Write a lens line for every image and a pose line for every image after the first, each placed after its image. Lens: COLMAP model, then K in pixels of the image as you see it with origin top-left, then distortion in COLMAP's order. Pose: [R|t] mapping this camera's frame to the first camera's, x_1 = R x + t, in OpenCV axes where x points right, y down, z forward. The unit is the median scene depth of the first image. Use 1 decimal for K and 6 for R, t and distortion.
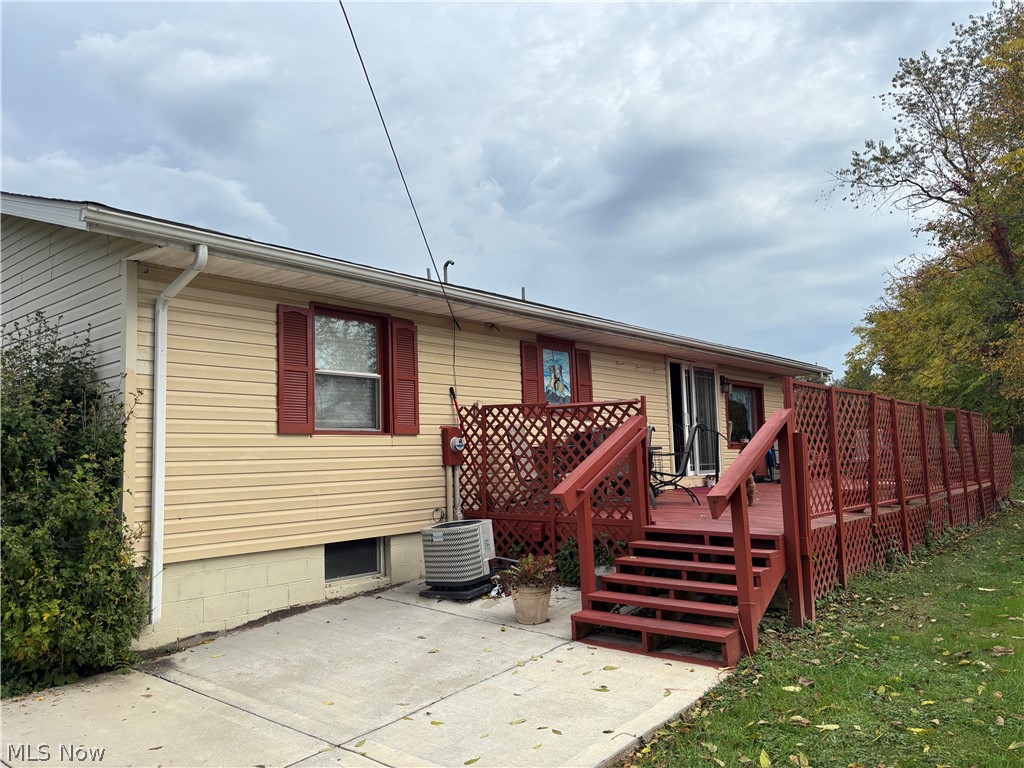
lens RADIAL K [[772.5, 0, 504.7], [0, 772.5, 383.7], [0, 0, 1]] dist [0.025867, -0.001790]
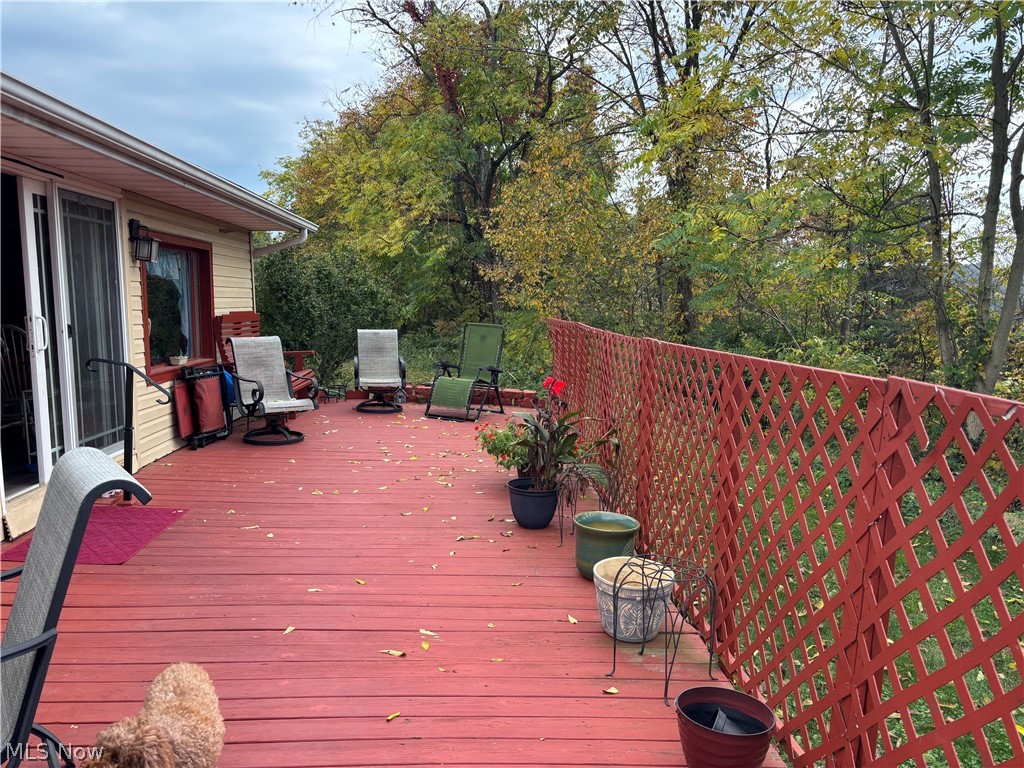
lens RADIAL K [[772.5, 0, 505.5], [0, 772.5, 385.1], [0, 0, 1]] dist [0.025867, -0.001790]
pose [[0.723927, -0.046303, 0.688321, 0.128015], [-0.092839, 0.982131, 0.163709, -0.010110], [-0.683601, -0.182416, 0.706692, 0.534461]]
